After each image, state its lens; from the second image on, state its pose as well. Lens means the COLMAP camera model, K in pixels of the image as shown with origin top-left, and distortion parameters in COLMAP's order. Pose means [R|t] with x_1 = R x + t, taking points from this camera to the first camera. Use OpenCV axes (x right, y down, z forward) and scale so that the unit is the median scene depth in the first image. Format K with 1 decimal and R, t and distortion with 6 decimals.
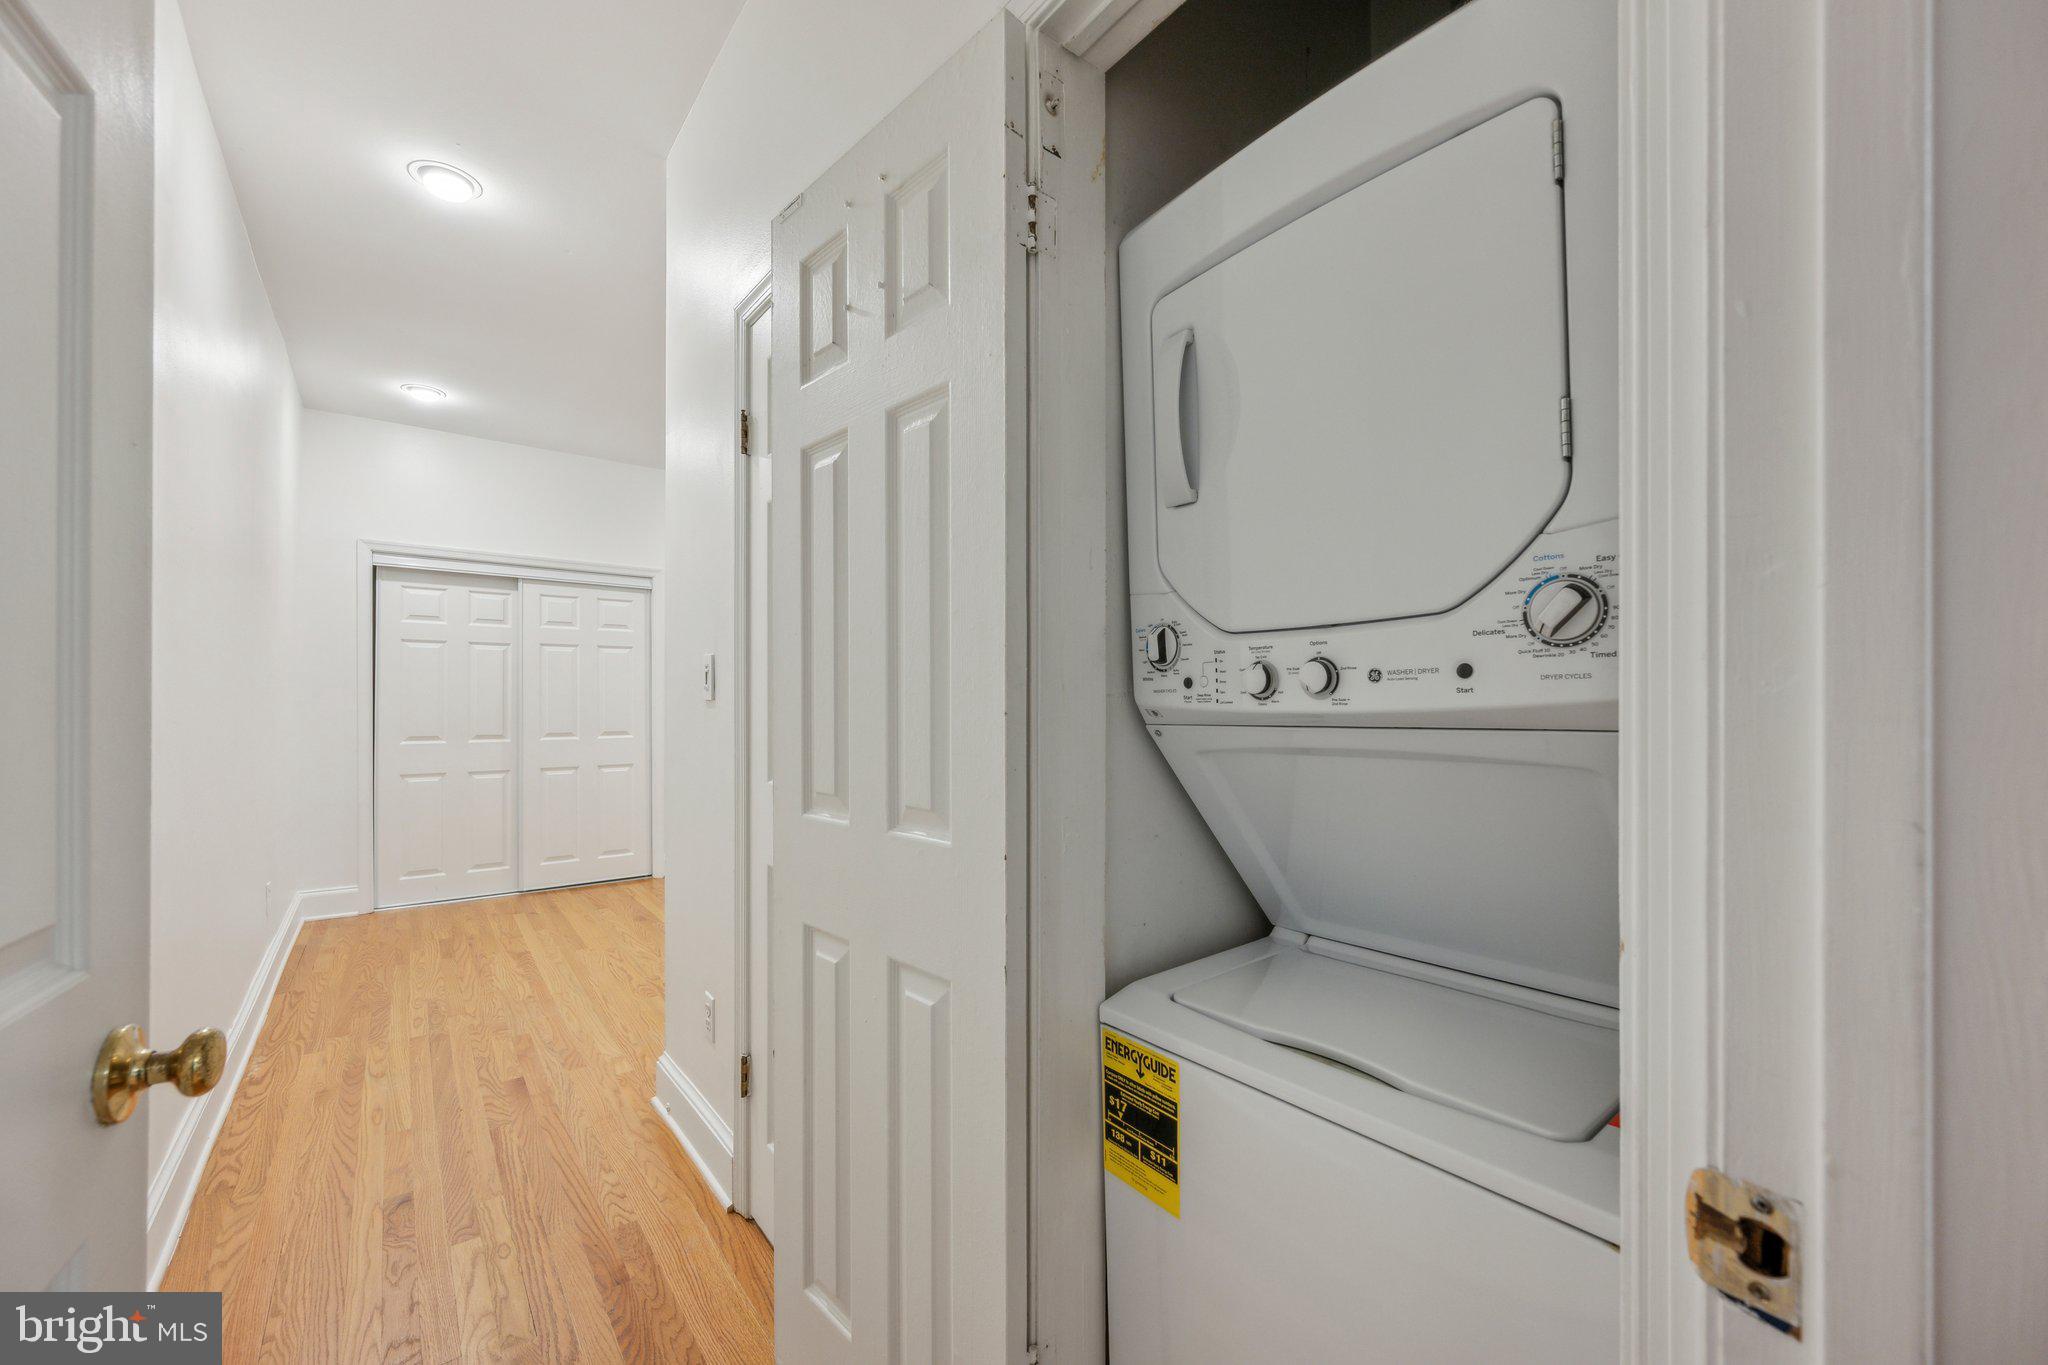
lens RADIAL K [[801.0, 0, 1023.3], [0, 801.0, 698.6], [0, 0, 1]] dist [0.000132, 0.000173]
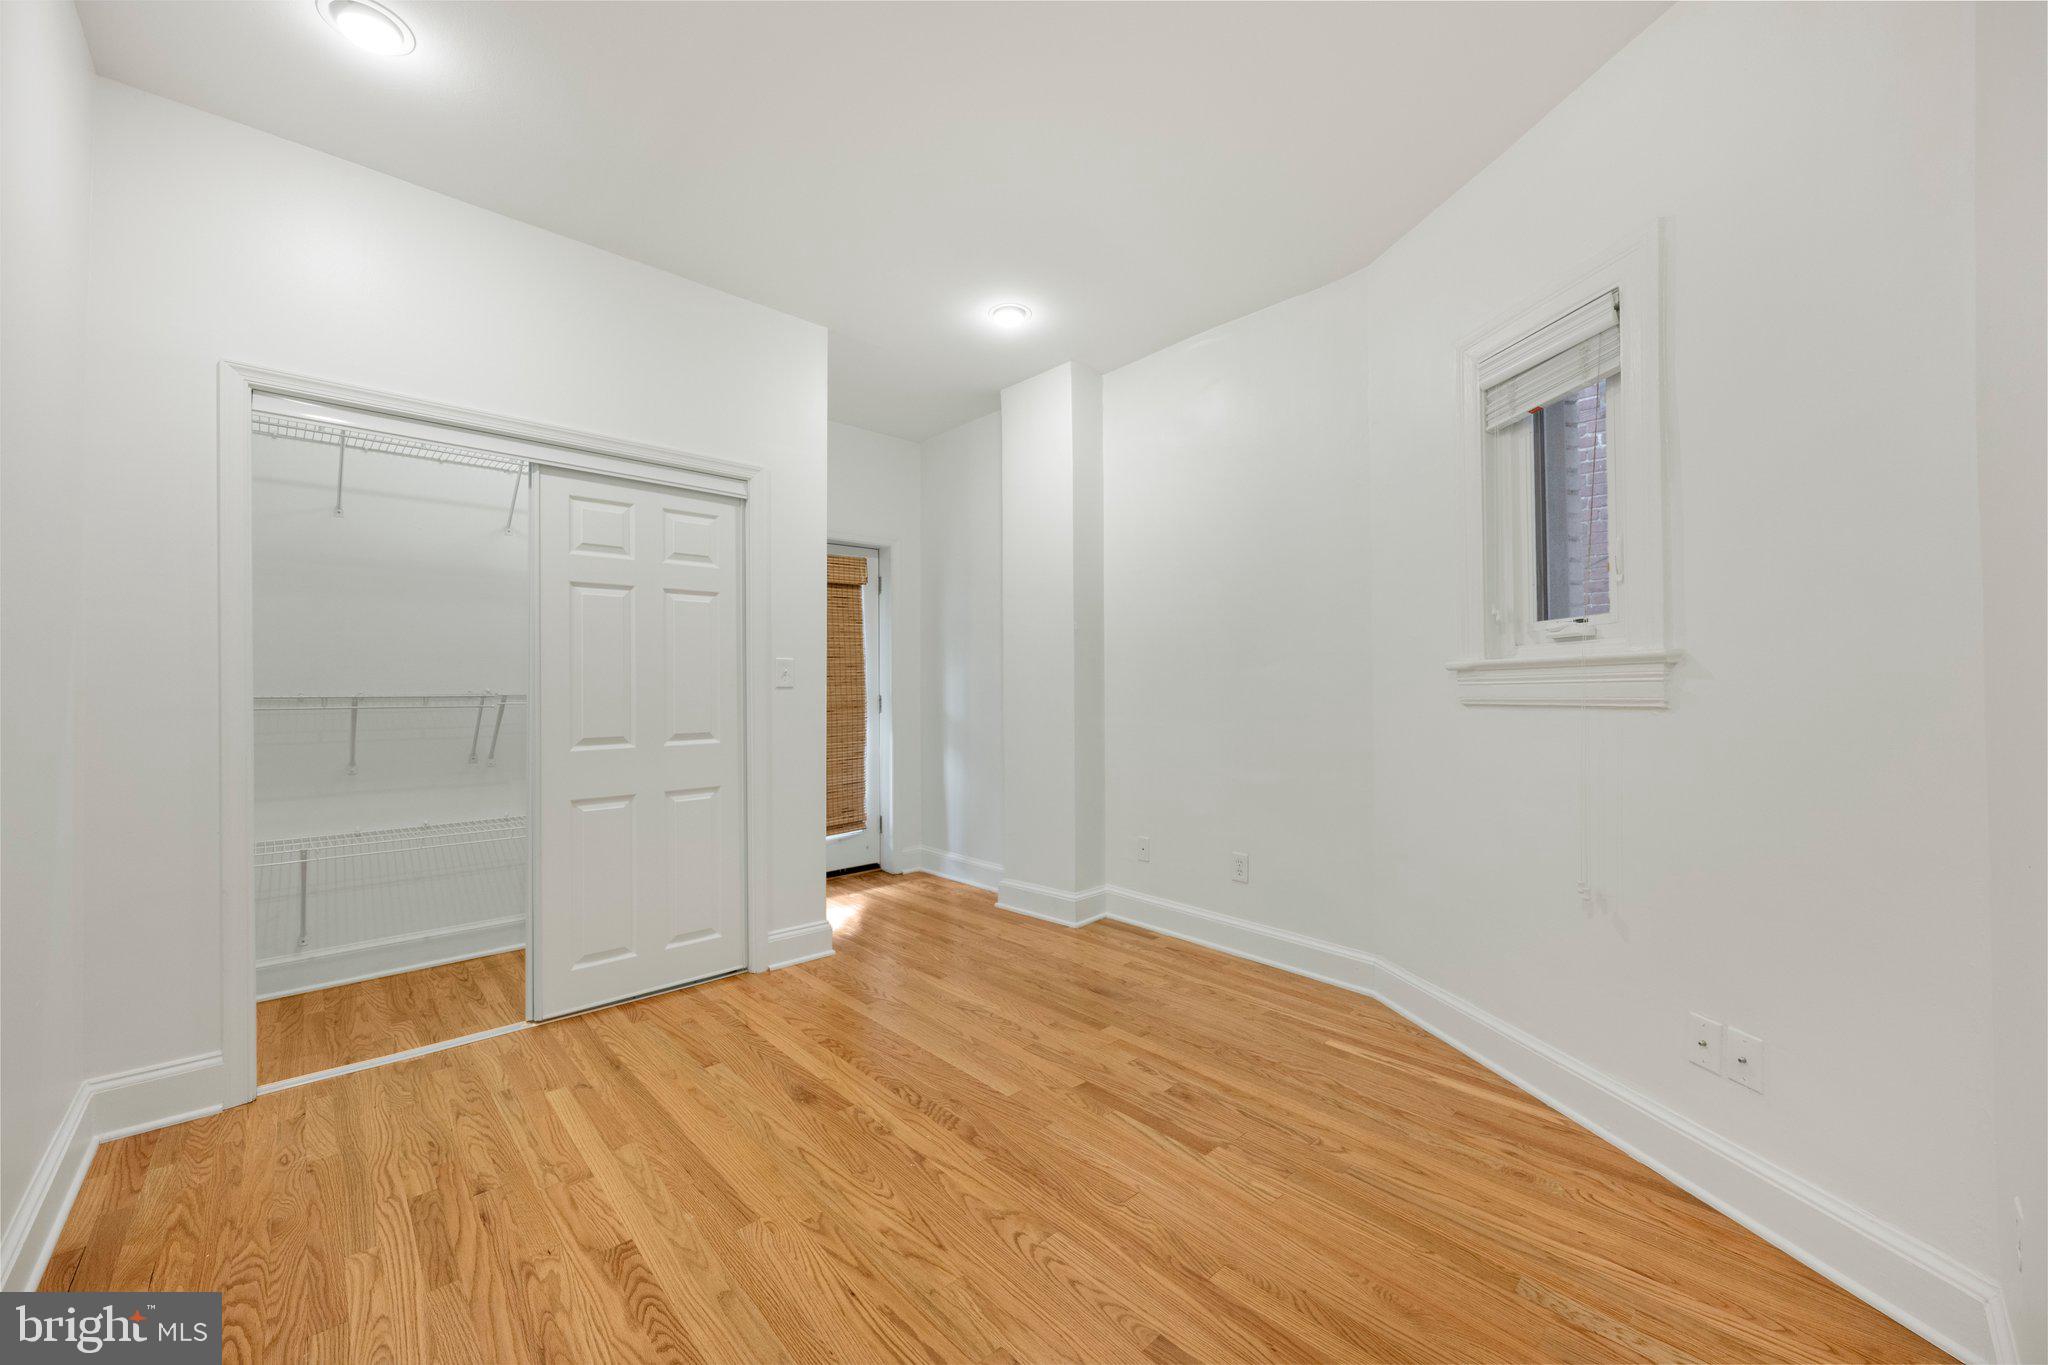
lens RADIAL K [[791.6, 0, 1030.7], [0, 791.6, 678.4], [0, 0, 1]] dist [-0.012991, 0.003652]
pose [[0.995721, -0.007550, 0.092103, -0.379942], [0.008170, 0.999946, -0.006360, 0.007337], [-0.092050, 0.007085, 0.995729, 0.475636]]
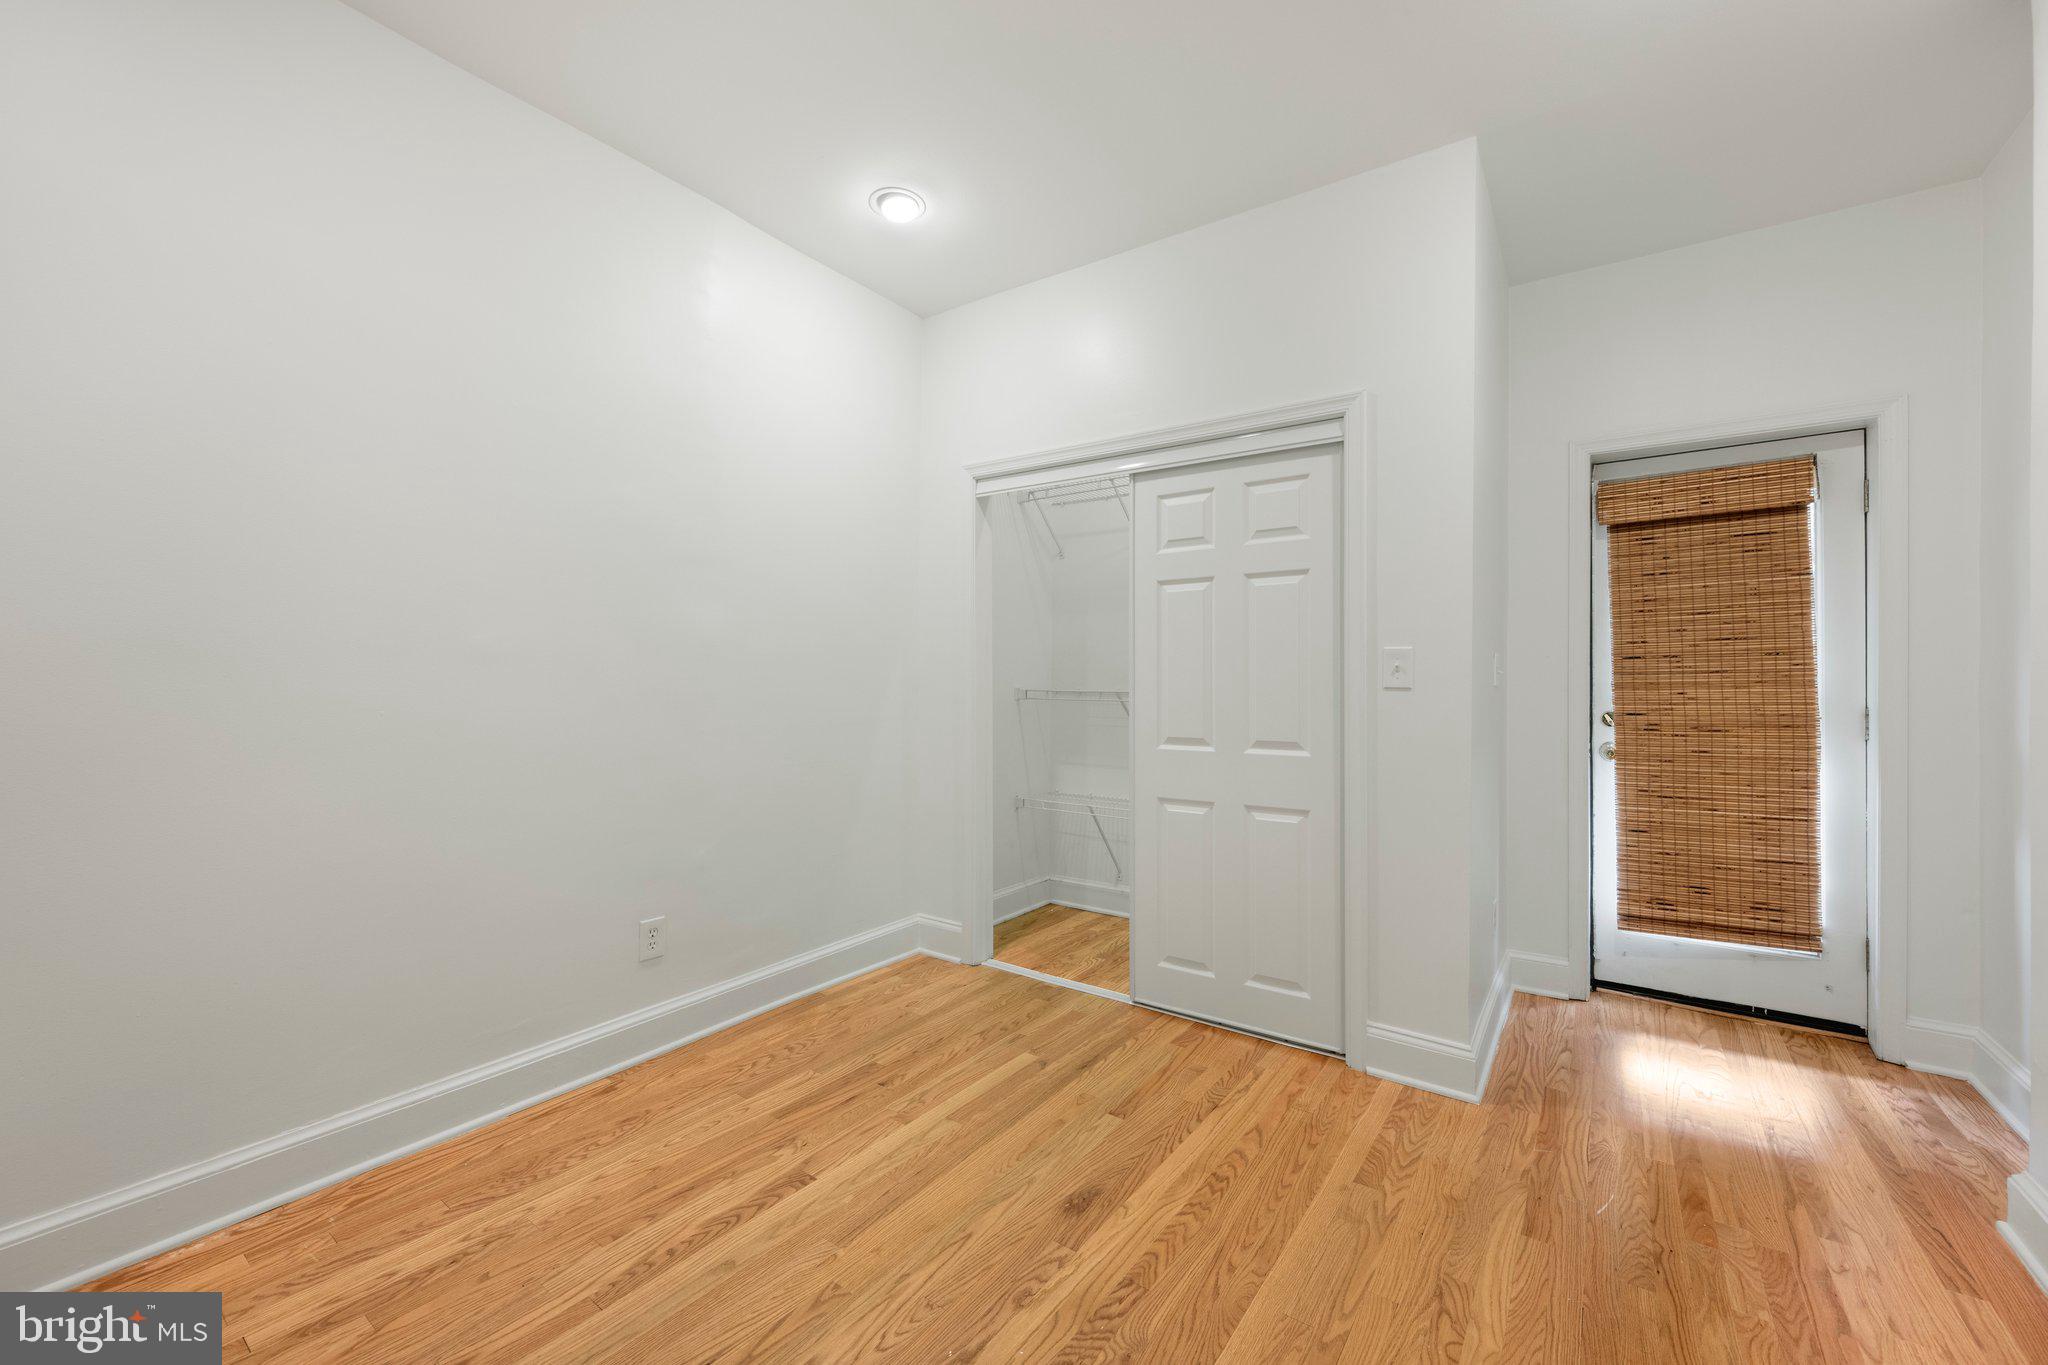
lens RADIAL K [[805.3, 0, 1024.0], [0, 805.3, 682.5], [0, 0, 1]] dist [0.000512, 0.000249]
pose [[0.287311, -0.002603, -0.957834, -0.087930], [-0.002175, 0.999992, -0.003370, 0.007442], [0.957835, 0.003052, 0.287303, 0.856762]]
